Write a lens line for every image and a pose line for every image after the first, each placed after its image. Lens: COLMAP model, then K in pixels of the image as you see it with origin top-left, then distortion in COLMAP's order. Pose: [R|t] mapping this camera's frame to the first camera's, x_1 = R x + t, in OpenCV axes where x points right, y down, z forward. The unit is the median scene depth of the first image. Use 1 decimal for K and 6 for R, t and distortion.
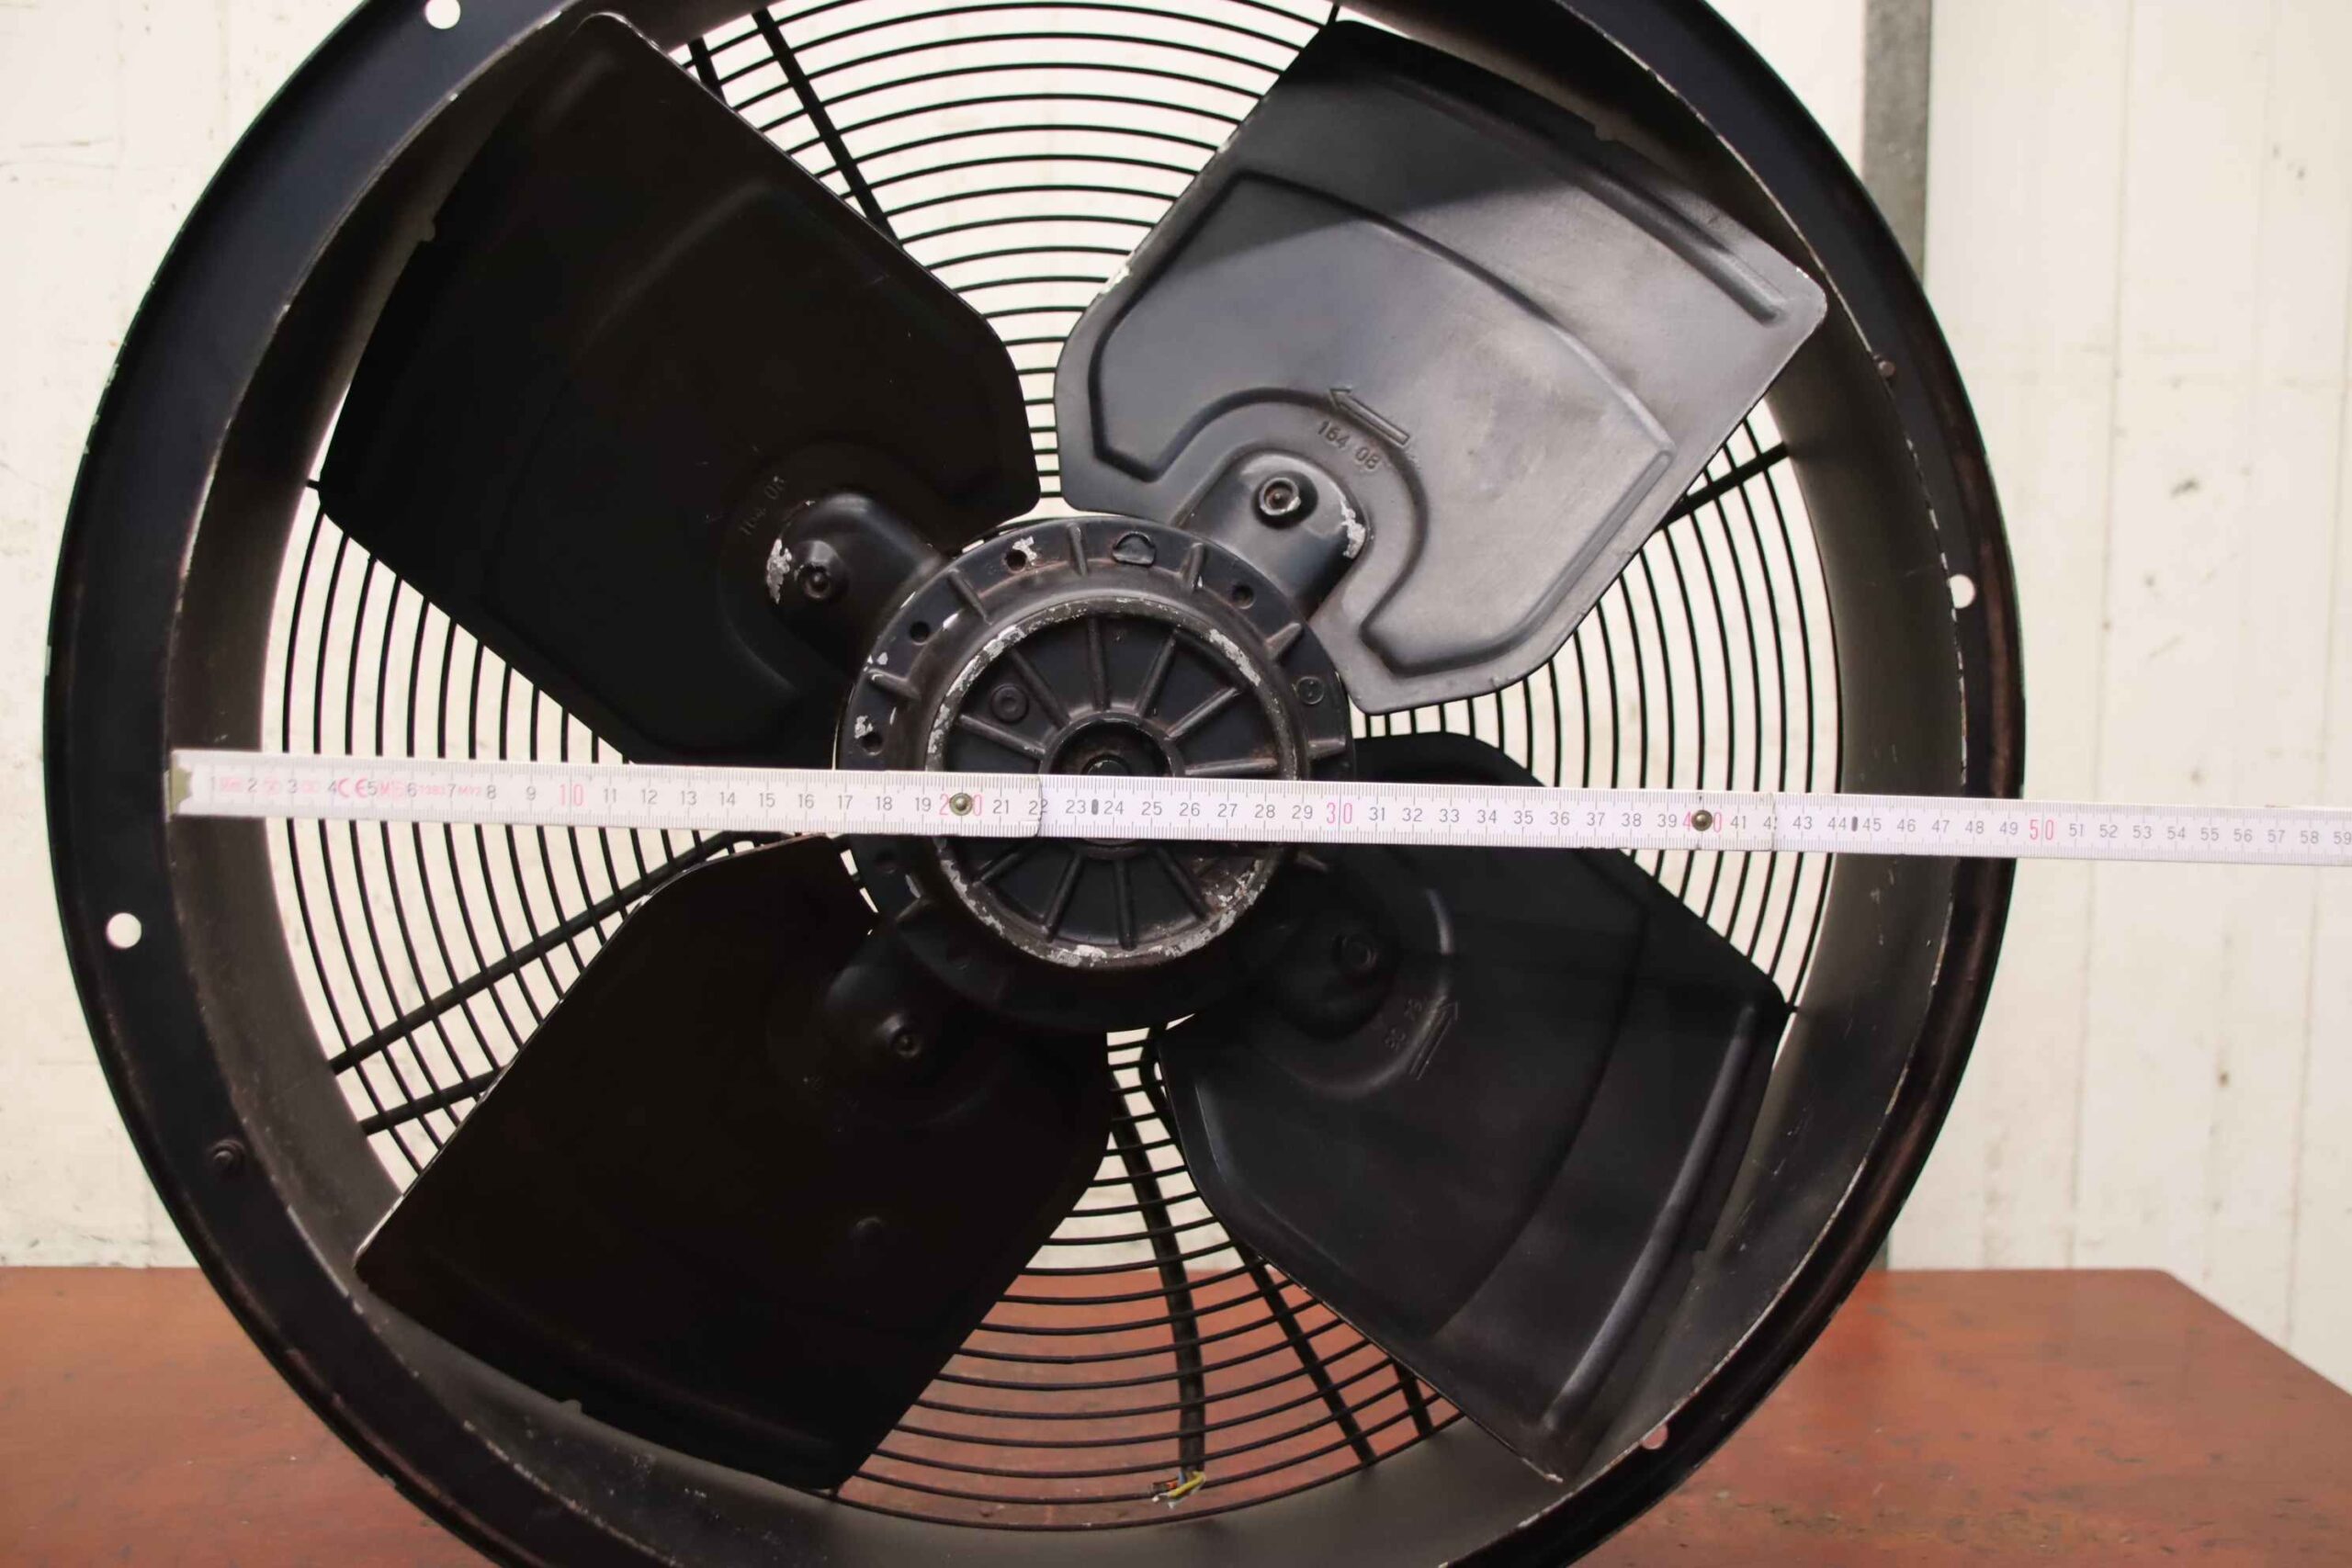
lens RADIAL K [[2420.1, 0, 1182.5], [0, 2420.1, 801.0], [0, 0, 1]] dist [-0.090454, 0.000000]
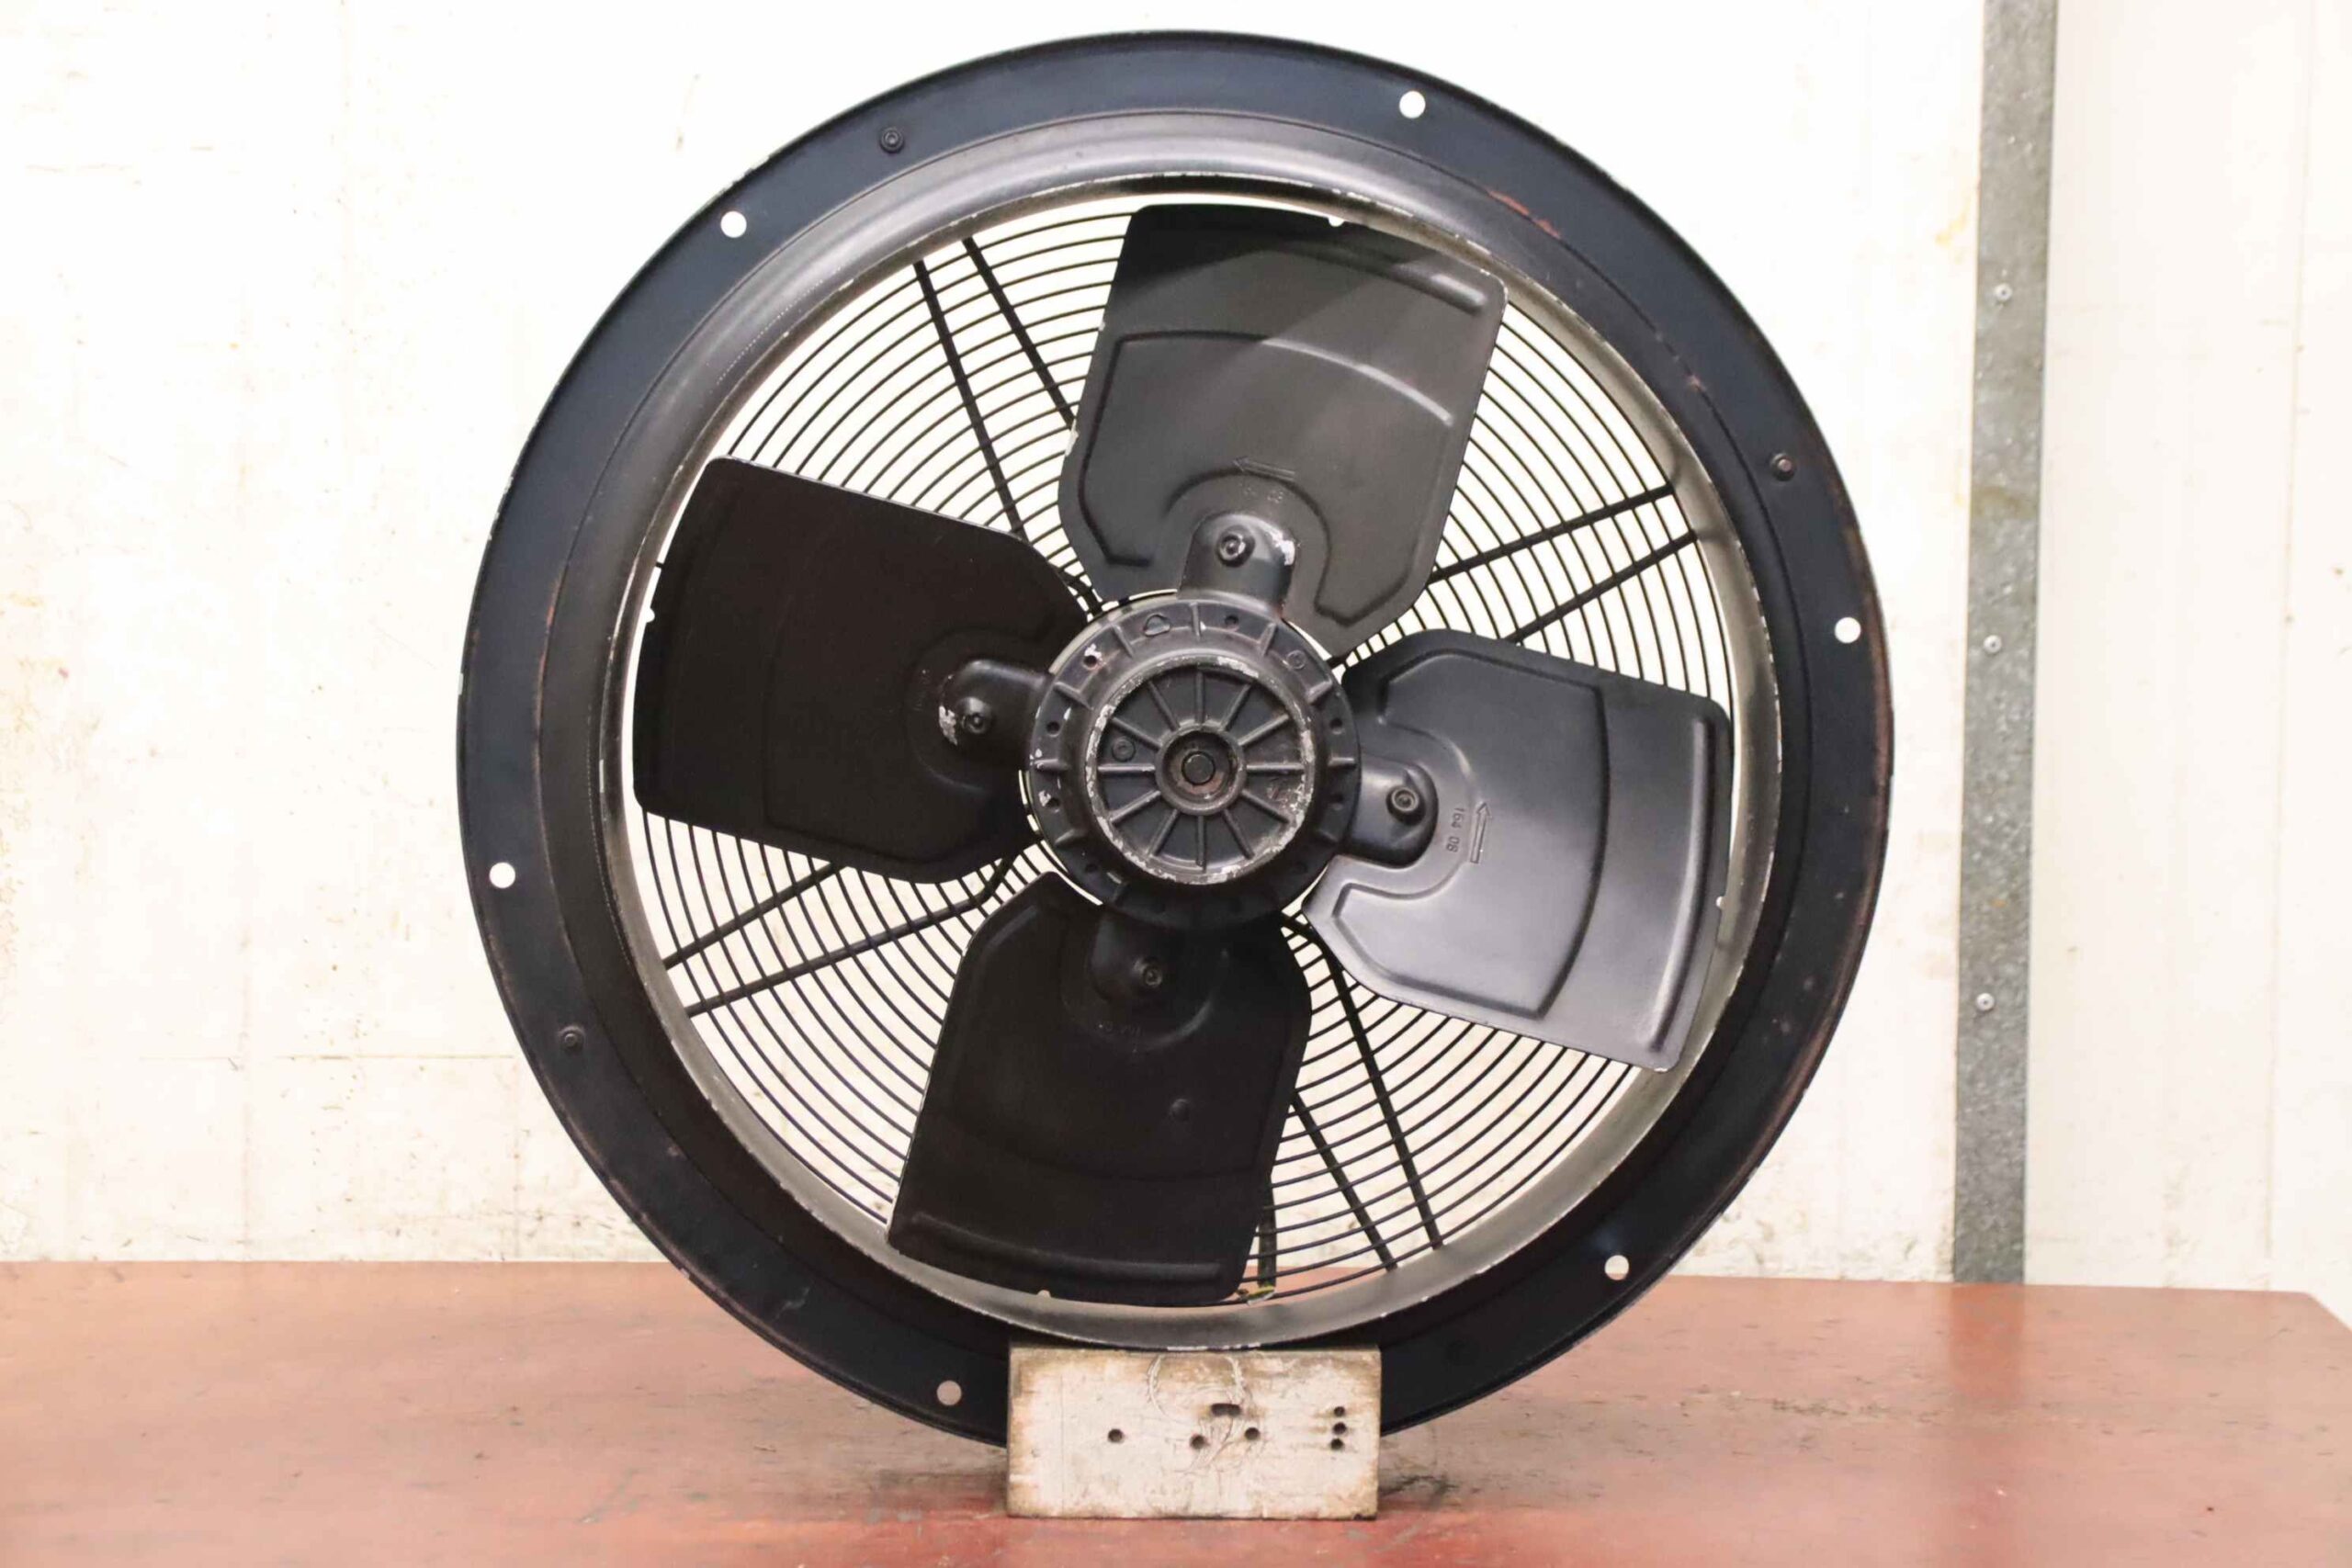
lens RADIAL K [[5209.5, 0, 1173.7], [0, 5209.5, 783.9], [0, 0, 1]] dist [0.220538, 0.000000]
pose [[0.999041, 0.003658, -0.043637, 0.081867], [-0.004291, 0.999887, -0.014434, 0.042016], [0.043580, 0.014607, 0.998943, -2.017561]]
